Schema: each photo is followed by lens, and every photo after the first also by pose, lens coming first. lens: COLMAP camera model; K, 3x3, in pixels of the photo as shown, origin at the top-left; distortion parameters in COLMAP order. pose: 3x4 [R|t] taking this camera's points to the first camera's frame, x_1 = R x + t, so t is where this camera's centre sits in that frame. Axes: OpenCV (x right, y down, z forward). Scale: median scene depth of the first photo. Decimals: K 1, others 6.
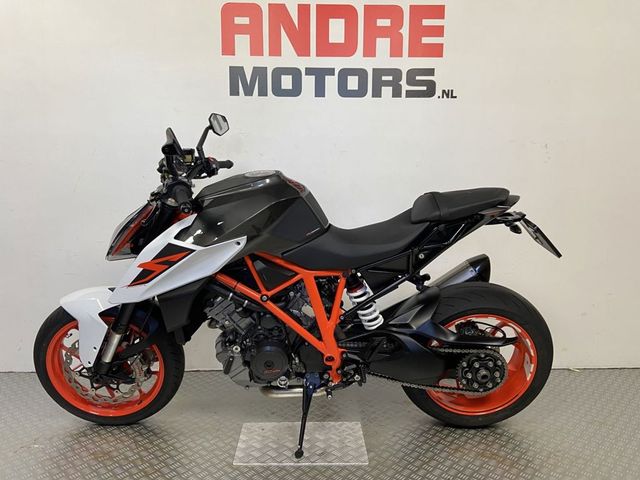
lens RADIAL K [[484.2, 0, 313.8], [0, 484.2, 241.9], [0, 0, 1]] dist [0.126238, -0.179587]
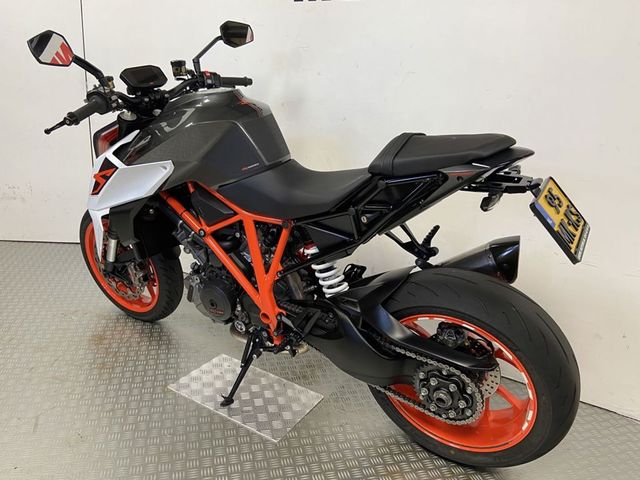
lens RADIAL K [[484.2, 0, 313.8], [0, 484.2, 241.9], [0, 0, 1]] dist [0.126238, -0.179587]
pose [[0.839445, 0.208164, -0.501996, 0.519708], [-0.136195, 0.974835, 0.176489, -0.056078], [0.526102, -0.079784, 0.846671, 0.321423]]
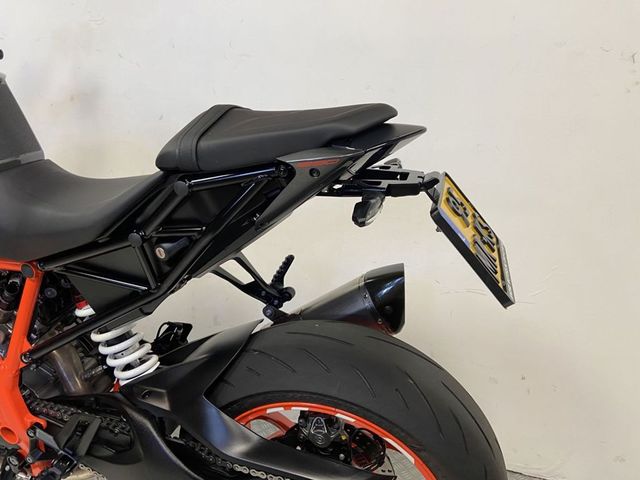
lens RADIAL K [[484.2, 0, 313.8], [0, 484.2, 241.9], [0, 0, 1]] dist [0.126238, -0.179587]
pose [[0.955041, 0.126339, -0.268206, 0.446523], [-0.108988, 0.990924, 0.078688, -0.027492], [0.275713, -0.045919, 0.960143, 0.613119]]
